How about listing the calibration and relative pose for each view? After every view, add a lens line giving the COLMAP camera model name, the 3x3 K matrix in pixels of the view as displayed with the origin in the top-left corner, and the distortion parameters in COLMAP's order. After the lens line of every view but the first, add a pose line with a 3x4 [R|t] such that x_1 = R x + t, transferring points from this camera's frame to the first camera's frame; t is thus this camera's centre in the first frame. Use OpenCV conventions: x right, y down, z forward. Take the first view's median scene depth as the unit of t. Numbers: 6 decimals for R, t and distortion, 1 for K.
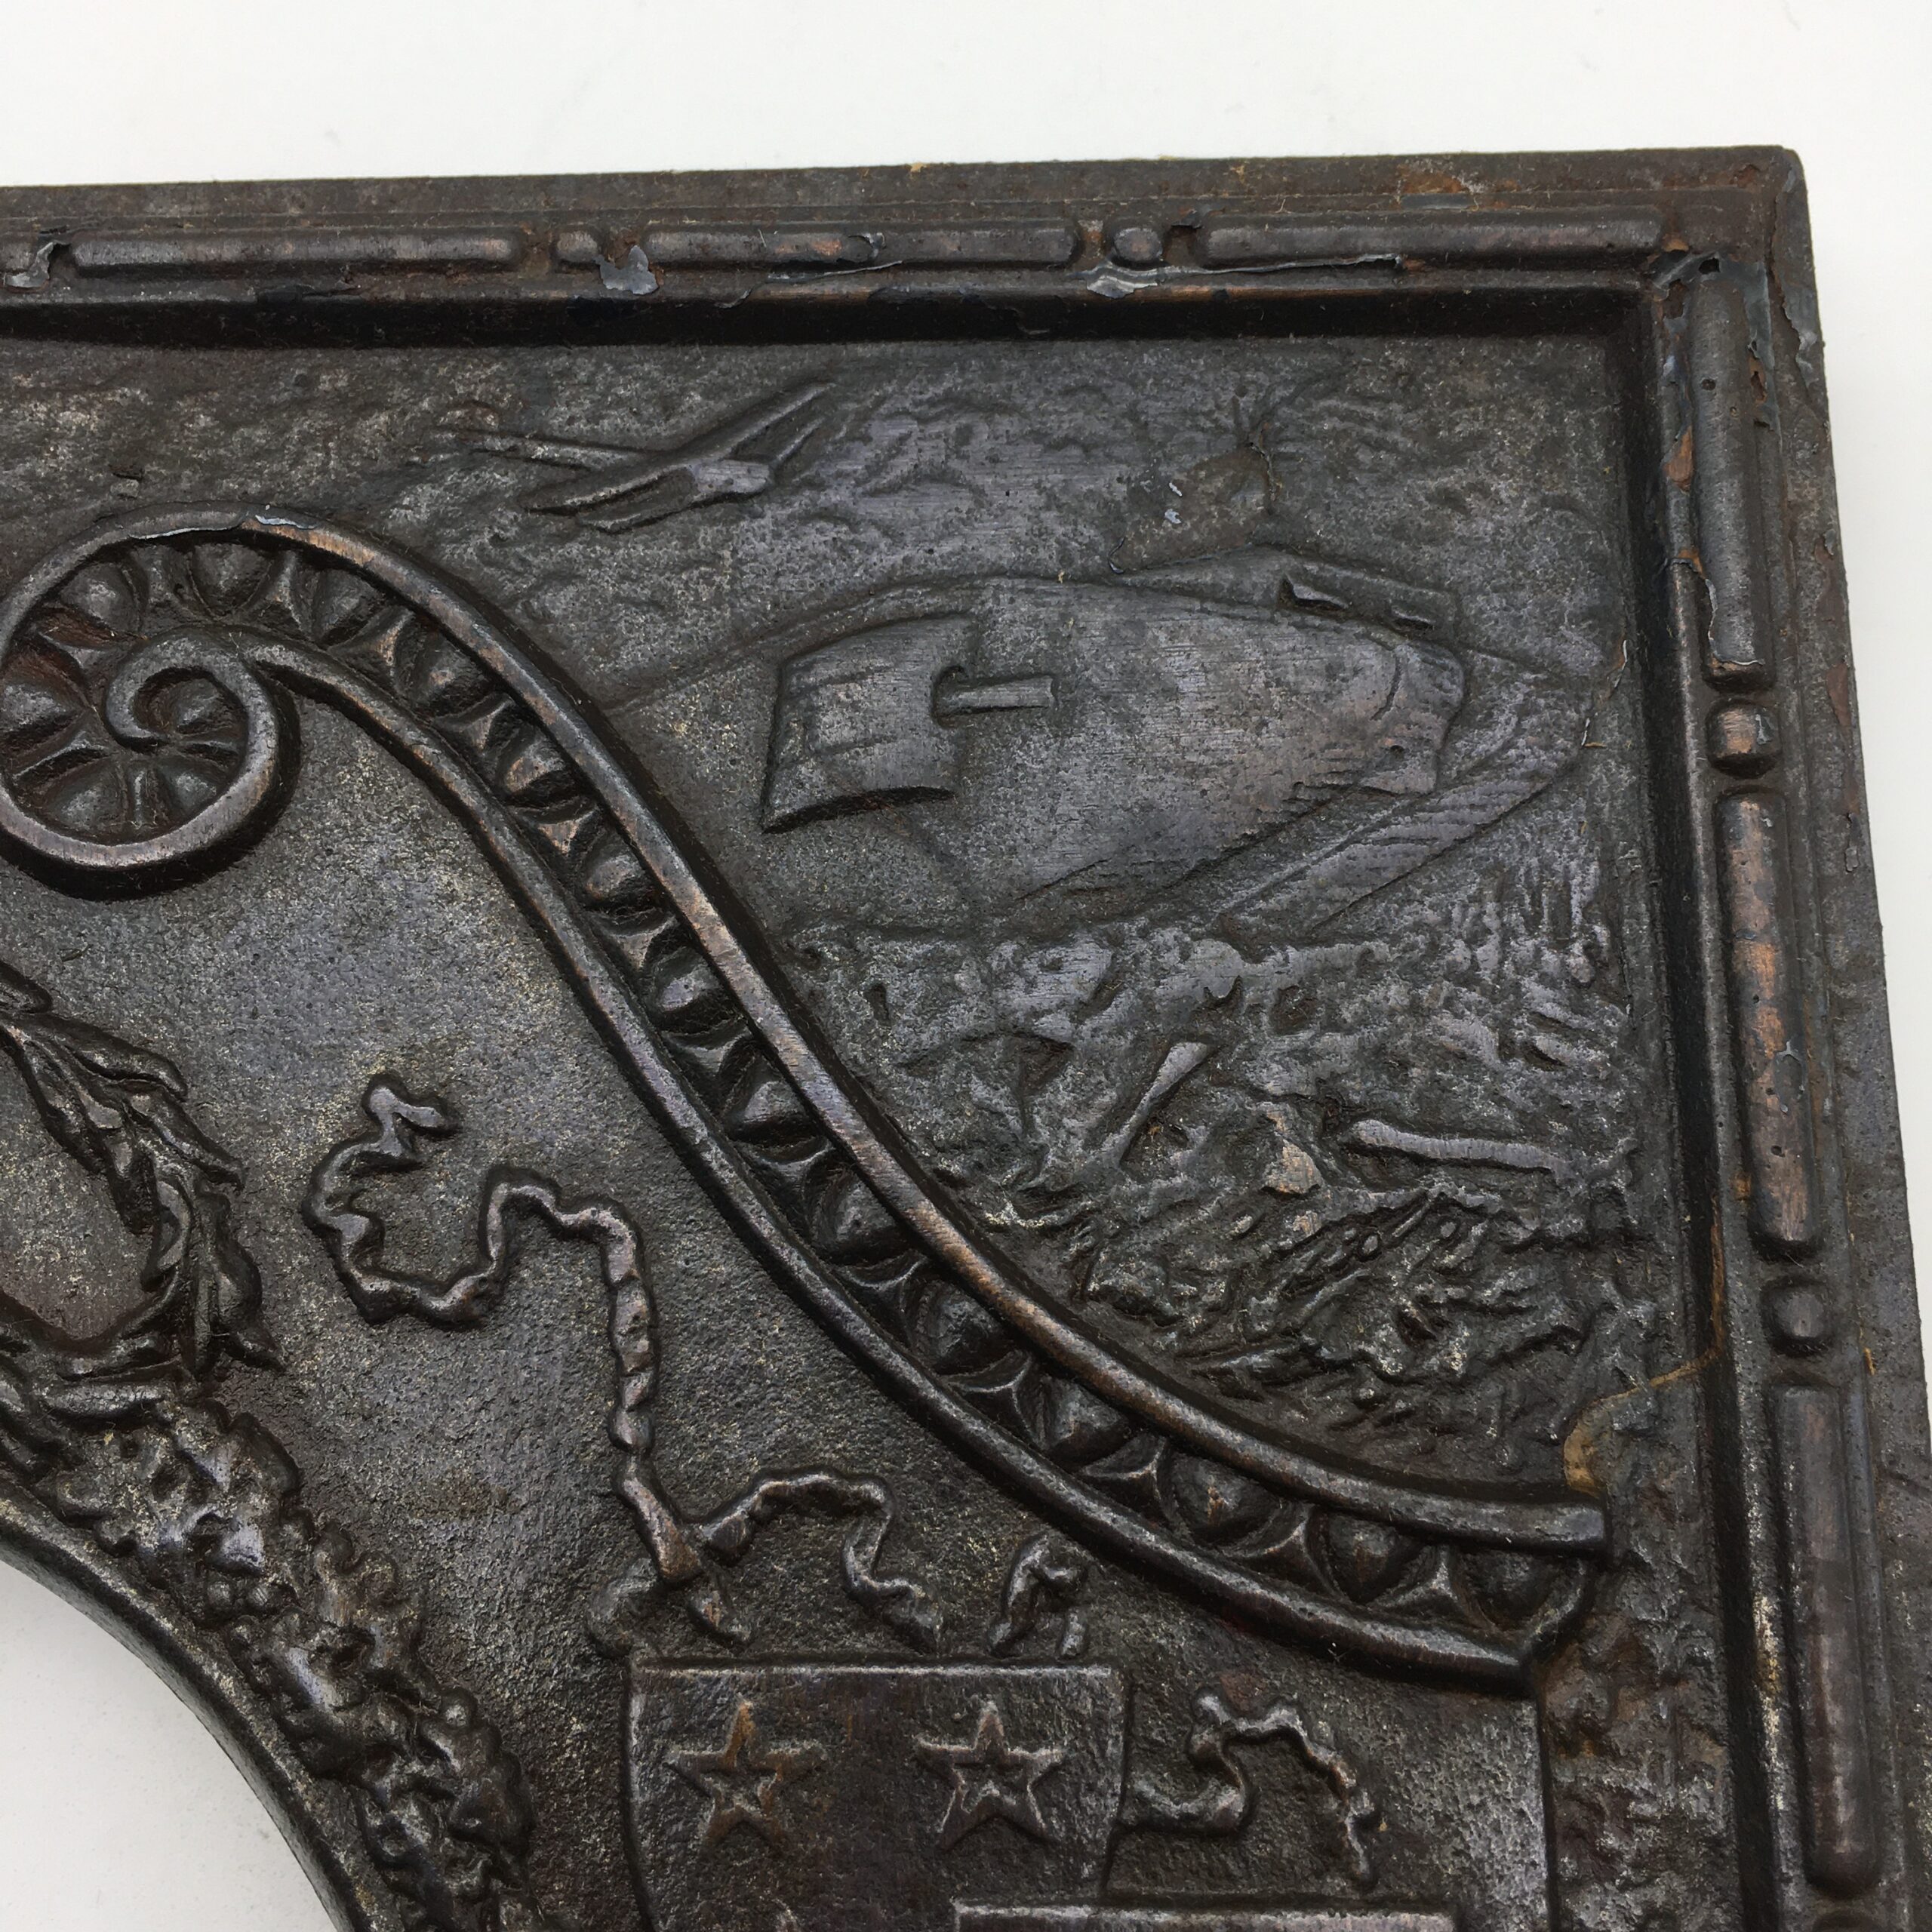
lens RADIAL K [[2221.2, 0, 966.0], [0, 2221.2, 966.0], [0, 0, 1]] dist [0.080108, -0.156332]
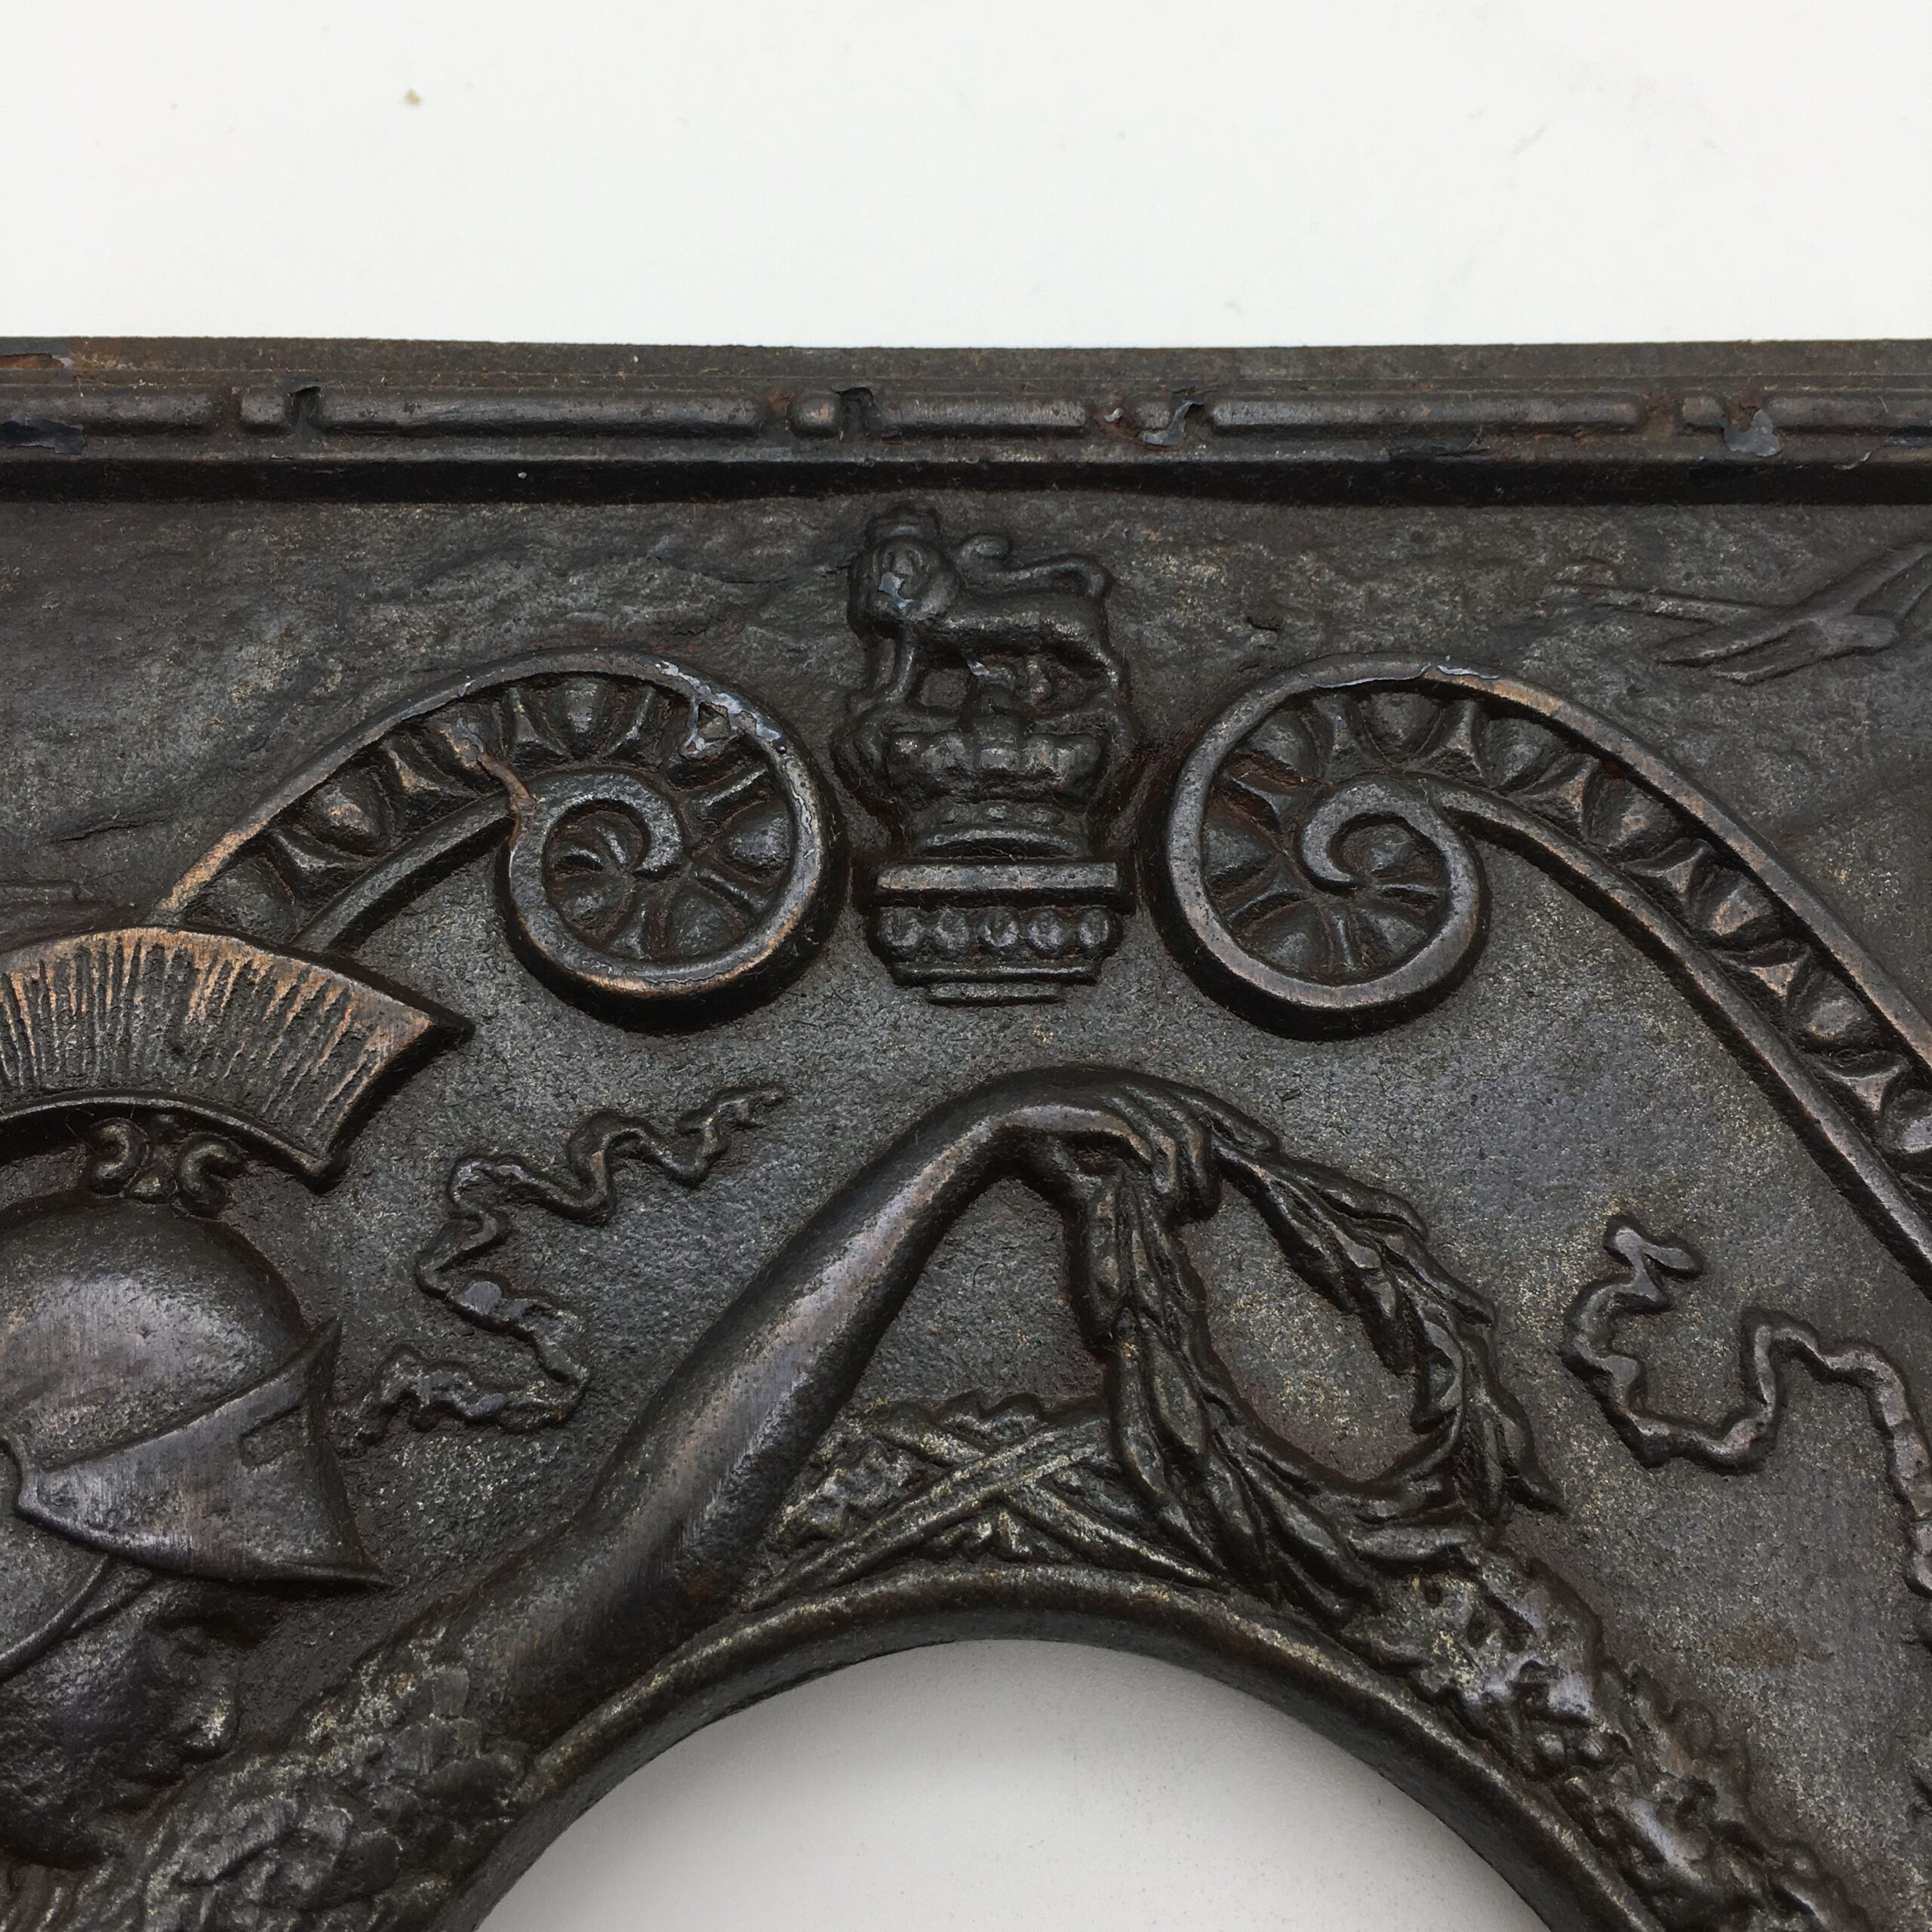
lens RADIAL K [[2221.2, 0, 966.0], [0, 2221.2, 966.0], [0, 0, 1]] dist [0.080108, -0.156332]
pose [[0.999052, 0.006228, 0.043085, -0.588447], [-0.003128, 0.997425, -0.071644, 0.009420], [-0.043421, 0.071442, 0.996499, 0.003887]]
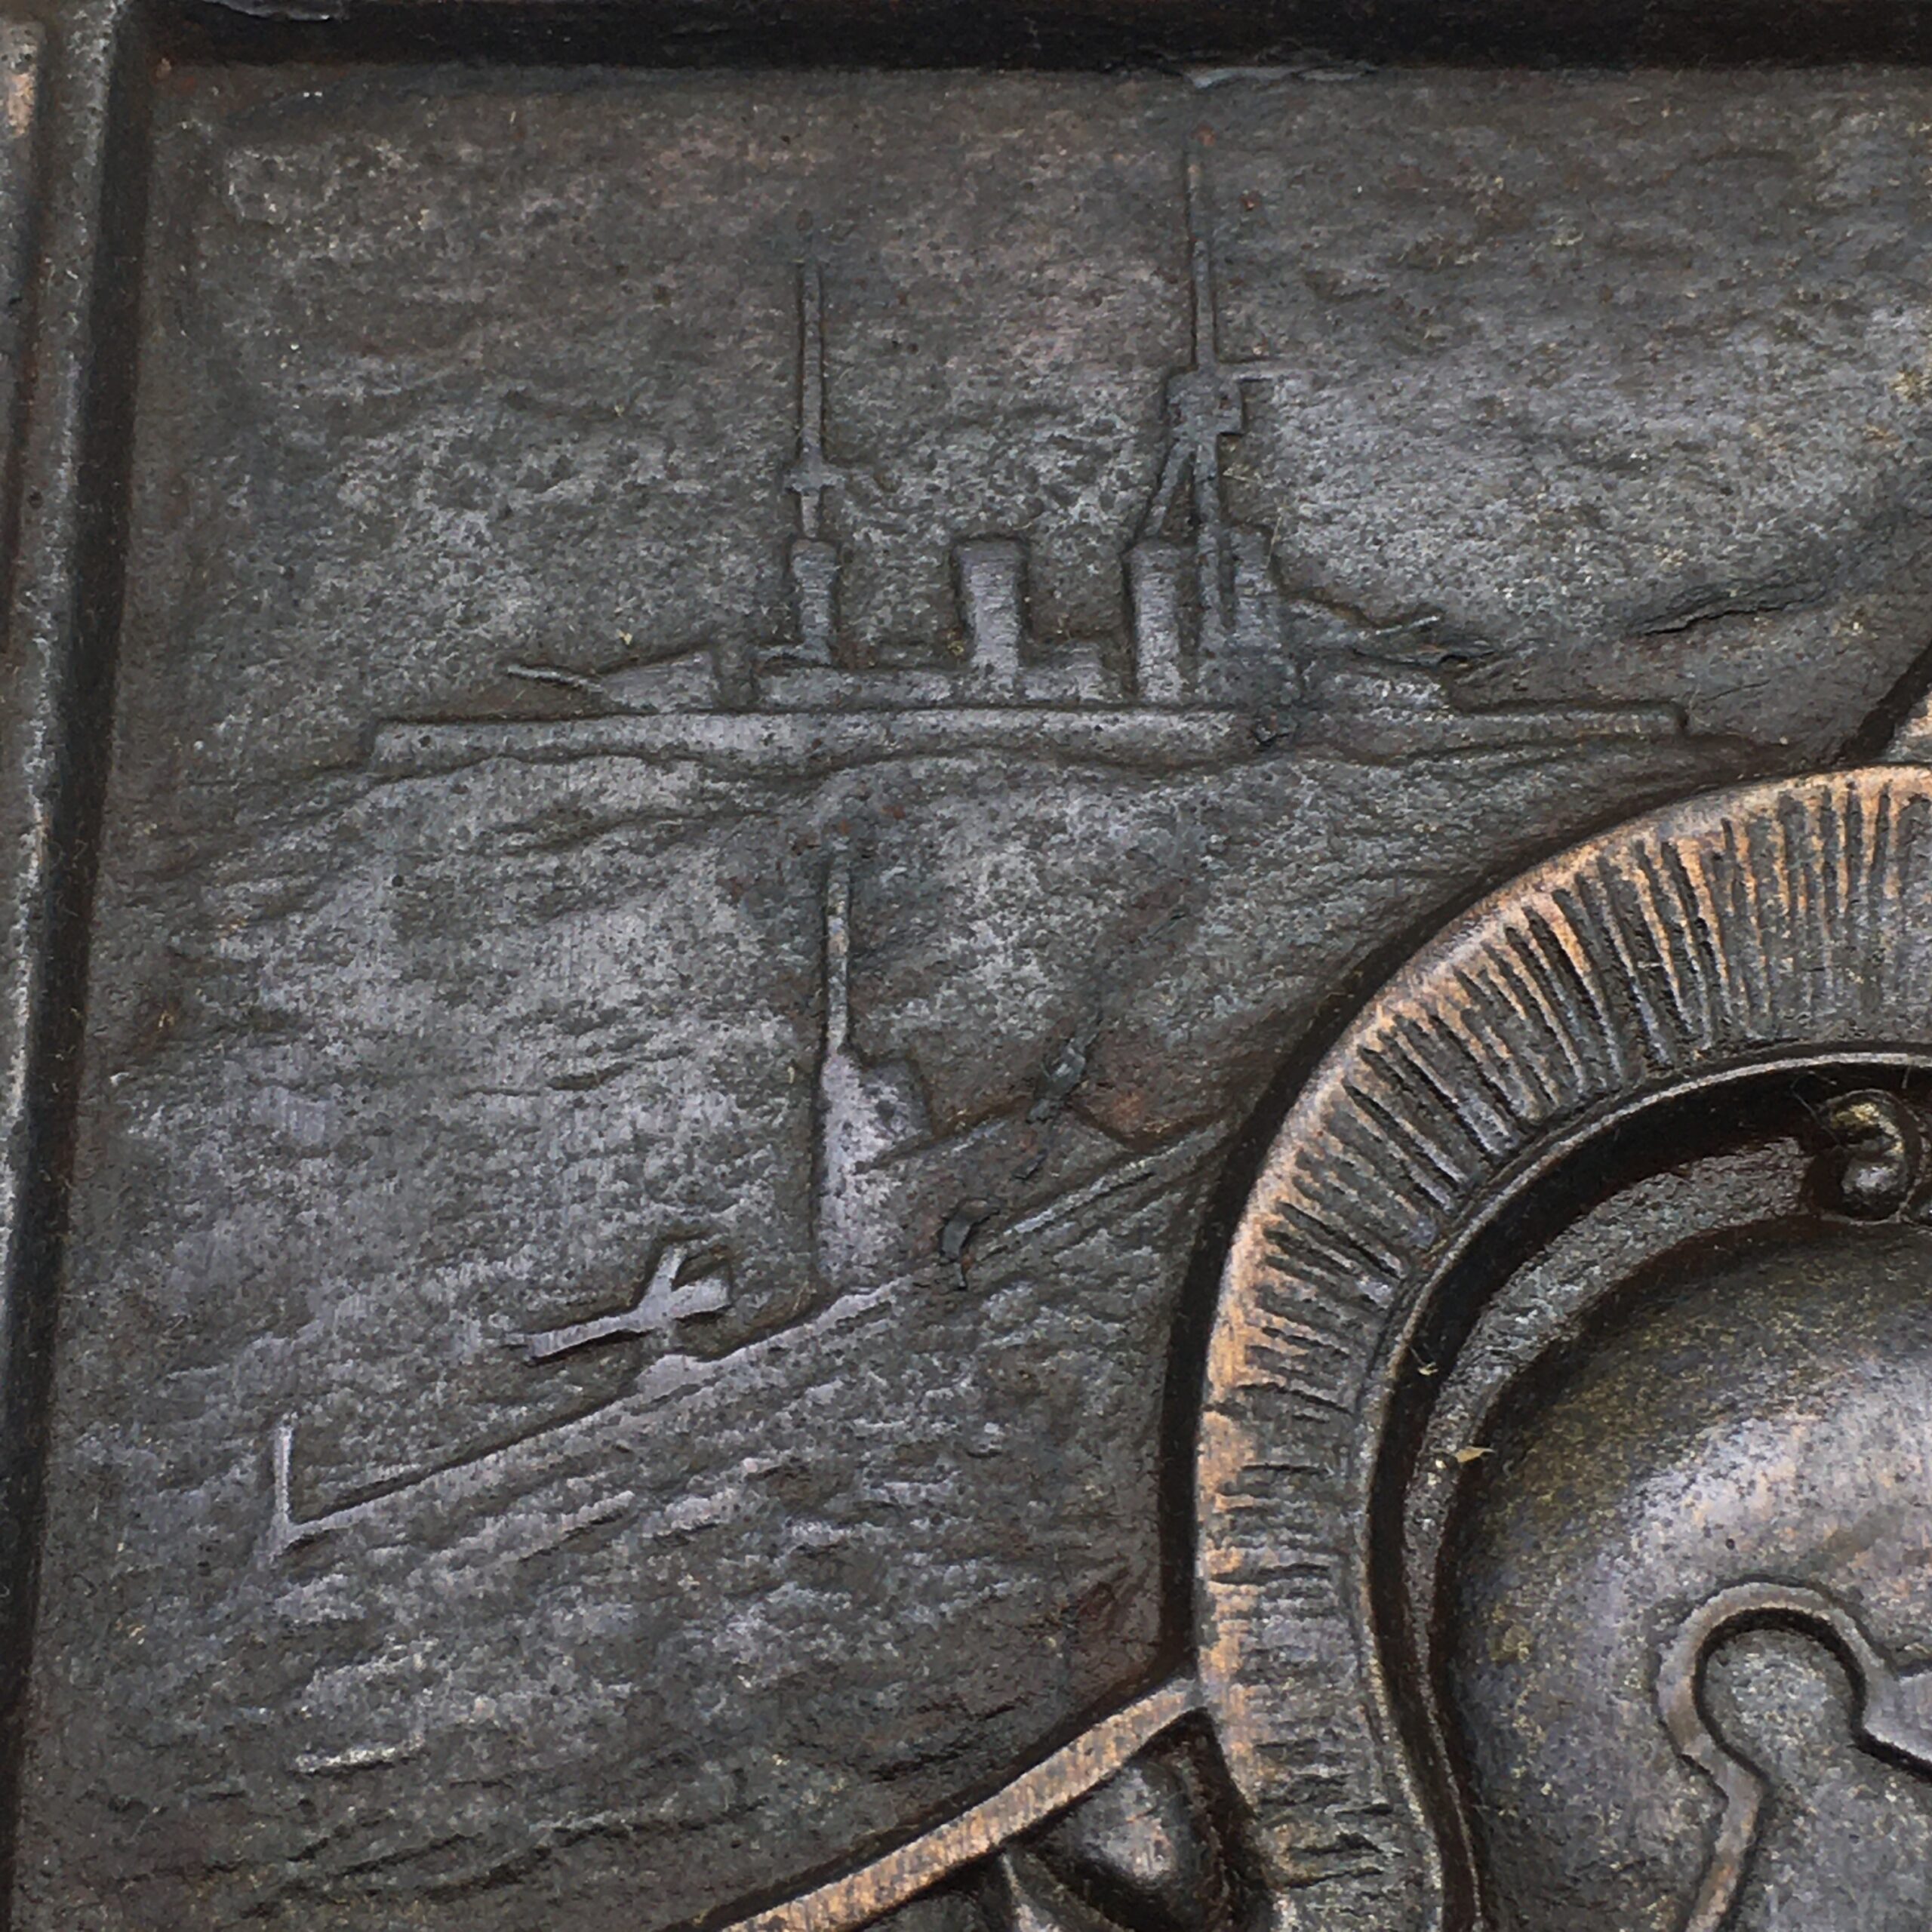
lens RADIAL K [[4508.1, 0, 966.0], [0, 4508.1, 966.0], [0, 0, 1]] dist [0.043474, -0.113057]
pose [[0.999737, 0.013352, 0.018654, -1.165195], [-0.010620, 0.990156, -0.139564, 0.136794], [-0.020333, 0.139330, 0.990037, -0.126892]]
